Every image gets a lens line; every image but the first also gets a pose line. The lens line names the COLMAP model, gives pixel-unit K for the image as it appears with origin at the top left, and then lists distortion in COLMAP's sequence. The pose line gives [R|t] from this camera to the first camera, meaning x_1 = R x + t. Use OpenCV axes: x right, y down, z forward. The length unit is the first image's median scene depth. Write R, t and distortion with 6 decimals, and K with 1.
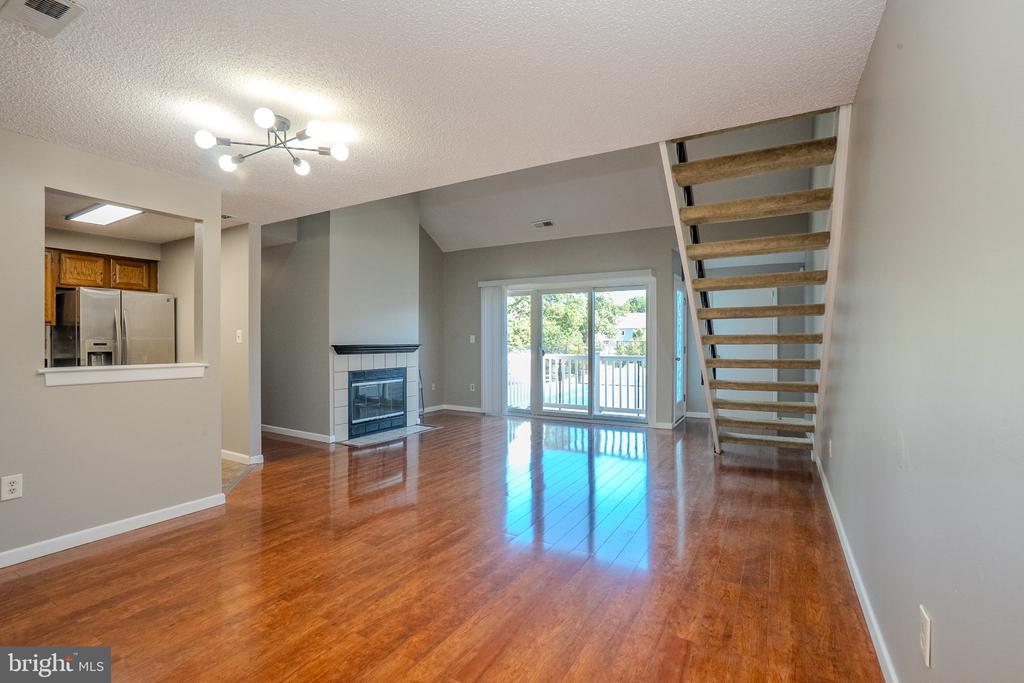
lens RADIAL K [[471.9, 0, 509.7], [0, 471.9, 340.0], [0, 0, 1]] dist [-0.056813, 0.020661]
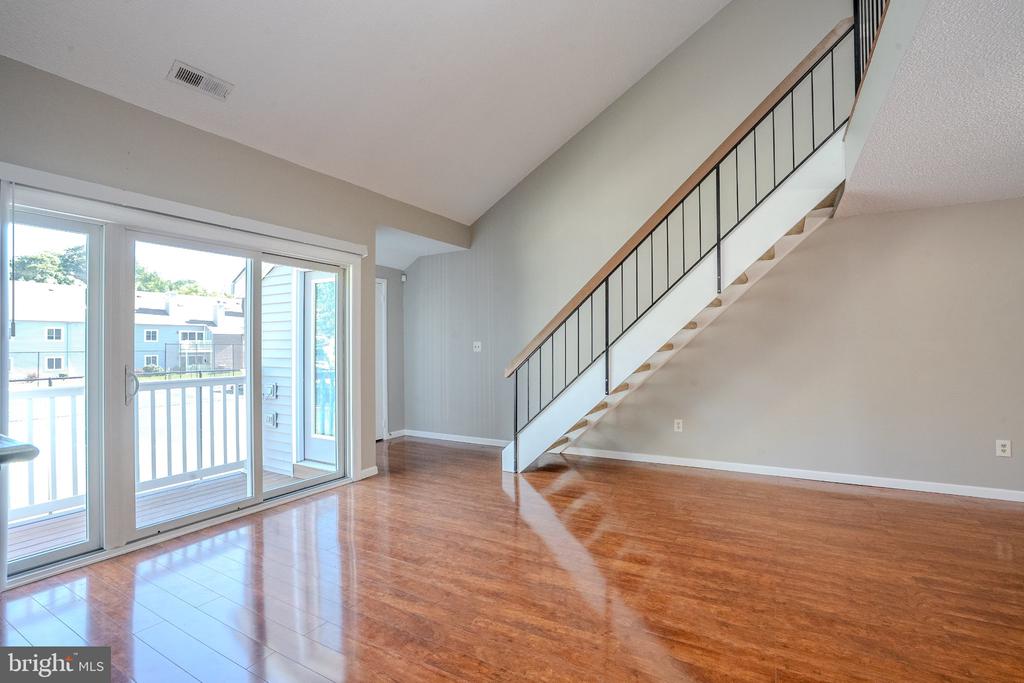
lens RADIAL K [[471.9, 0, 512.8], [0, 471.9, 341.0], [0, 0, 1]] dist [-0.056813, 0.020661]
pose [[-0.001038, 0.012686, 0.999919, -0.362670], [0.006154, 0.999901, -0.012679, -0.002887], [-0.999981, 0.006141, -0.001116, 0.761046]]
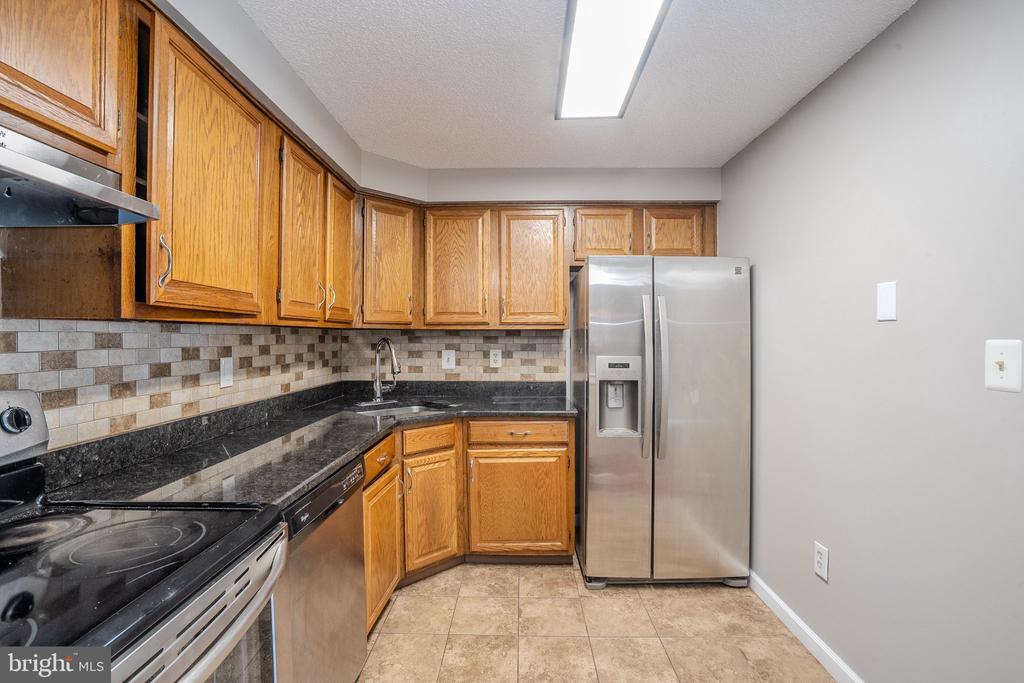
lens RADIAL K [[471.9, 0, 512.4], [0, 471.9, 334.2], [0, 0, 1]] dist [-0.056813, 0.020661]
pose [[0.488817, -0.002509, -0.872383, -0.339214], [-0.000057, 0.999996, -0.002907, -0.016266], [0.872386, 0.001471, 0.488815, 0.436244]]
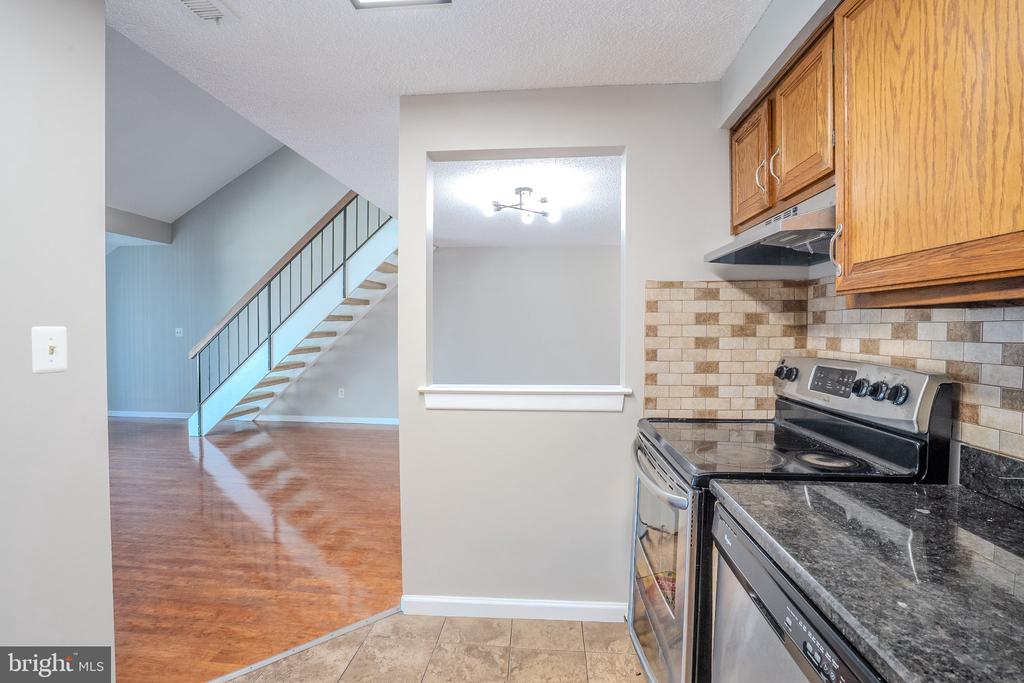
lens RADIAL K [[471.9, 0, 510.0], [0, 471.9, 339.0], [0, 0, 1]] dist [-0.056813, 0.020661]
pose [[-0.411408, -0.022411, 0.911176, -0.656308], [-0.003395, 0.999728, 0.023056, -0.014495], [-0.911445, 0.006392, -0.411373, 0.586871]]
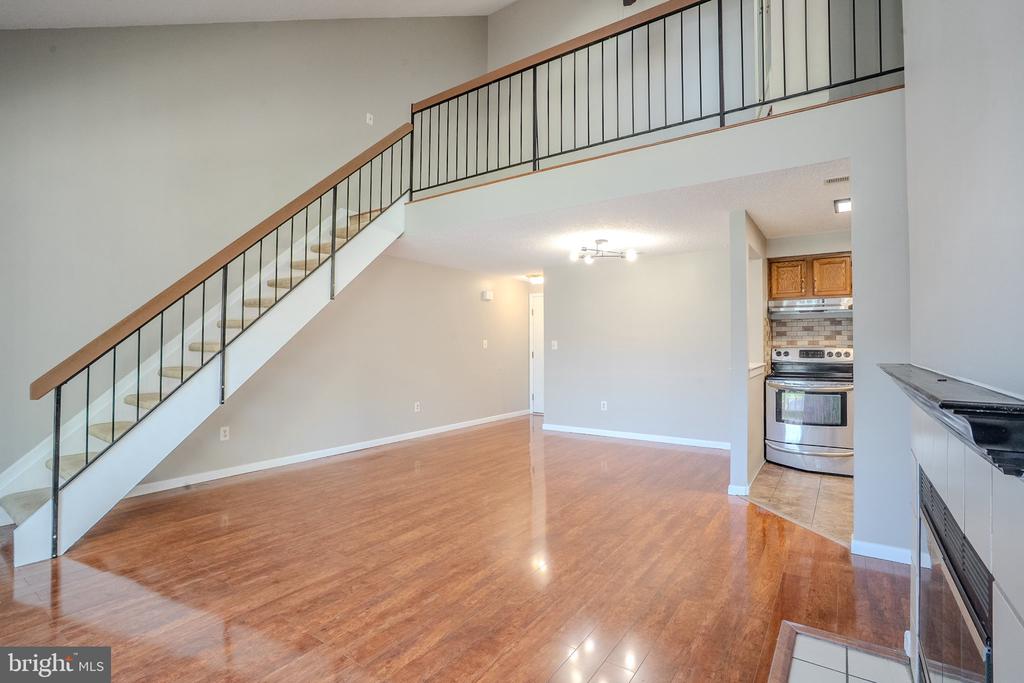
lens RADIAL K [[471.9, 0, 516.9], [0, 471.9, 350.4], [0, 0, 1]] dist [-0.056813, 0.020661]
pose [[-0.996177, 0.002448, 0.087328, -0.107869], [0.003150, 0.999964, 0.007905, -0.001290], [-0.087306, 0.008149, -0.996148, 1.116778]]
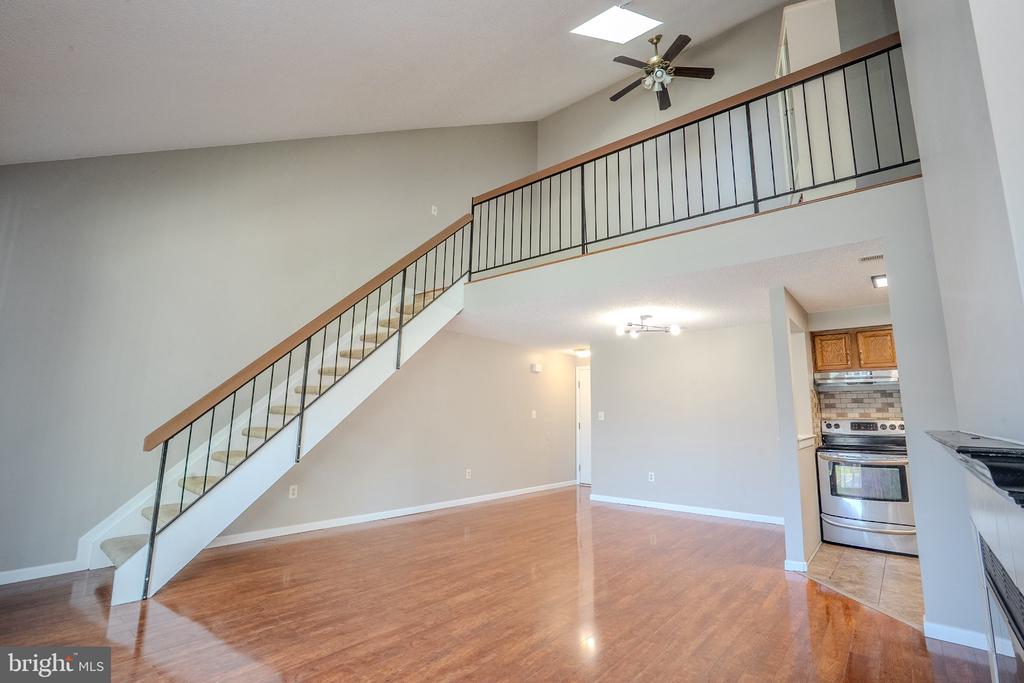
lens RADIAL K [[471.9, 0, 517.6], [0, 471.9, 347.7], [0, 0, 1]] dist [-0.056813, 0.020661]
pose [[-0.985559, 0.013781, 0.168771, -0.097297], [-0.012340, 0.988187, -0.152752, 0.006437], [-0.168882, -0.152629, -0.973747, 1.157636]]
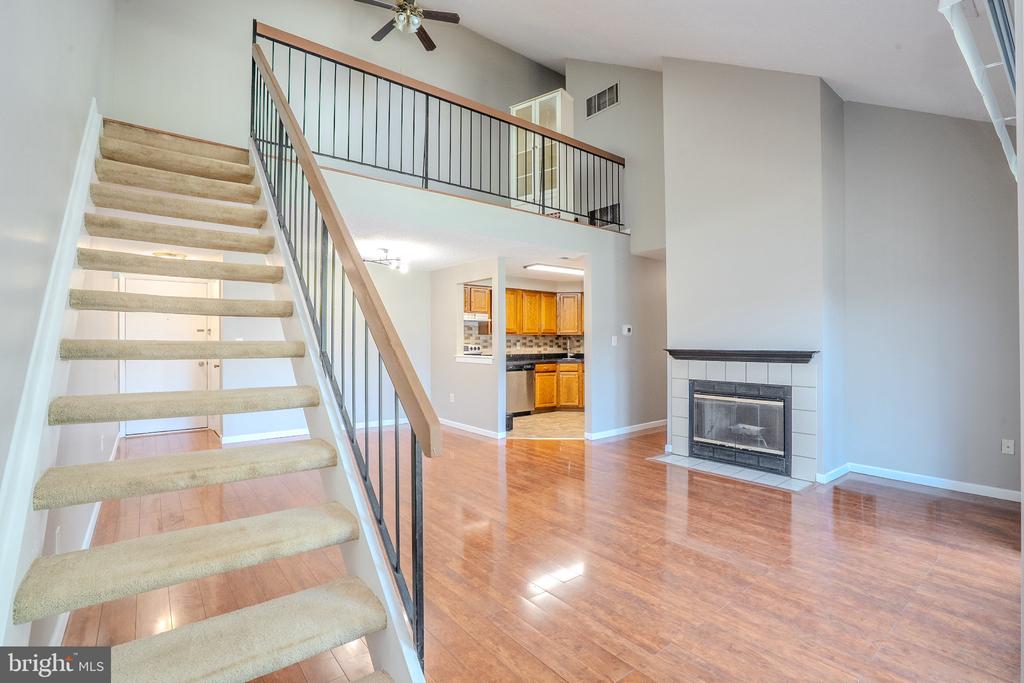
lens RADIAL K [[471.9, 0, 512.5], [0, 471.9, 341.3], [0, 0, 1]] dist [-0.056813, 0.020661]
pose [[-0.364061, 0.000831, -0.931375, 0.512975], [0.004205, 0.999991, -0.000752, -0.004643], [0.931365, -0.004190, -0.364062, 0.872500]]
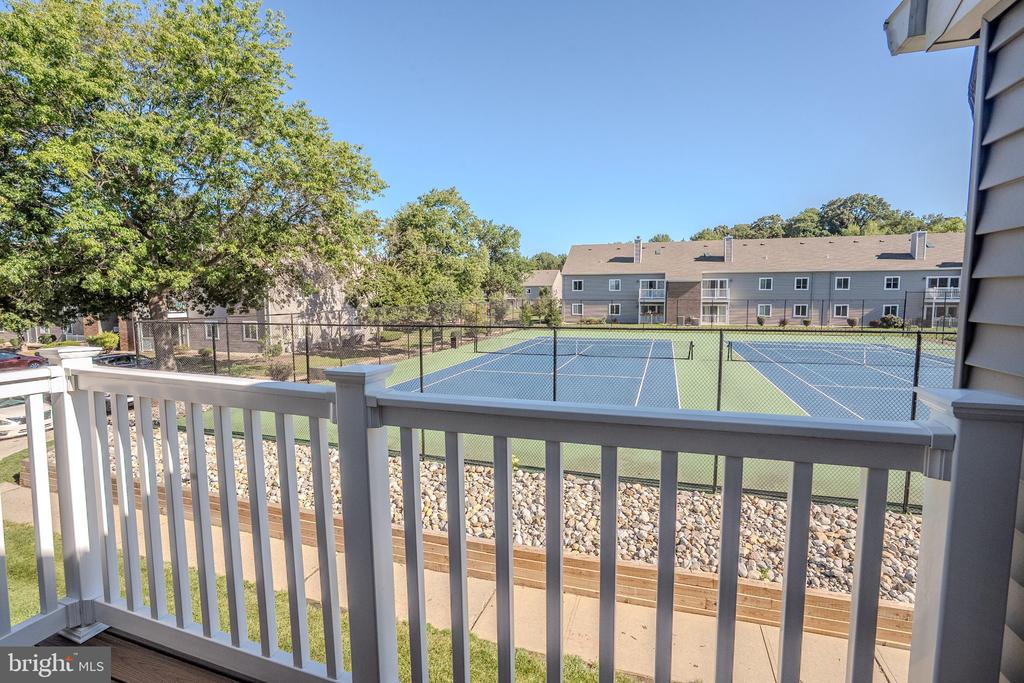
lens RADIAL K [[471.9, 0, 513.7], [0, 471.9, 338.5], [0, 0, 1]] dist [-0.056813, 0.020661]
pose [[0.979540, -0.020610, 0.200192, 0.283910], [0.003549, 0.996357, 0.085210, -0.002313], [-0.201219, -0.082756, 0.976044, 1.098739]]
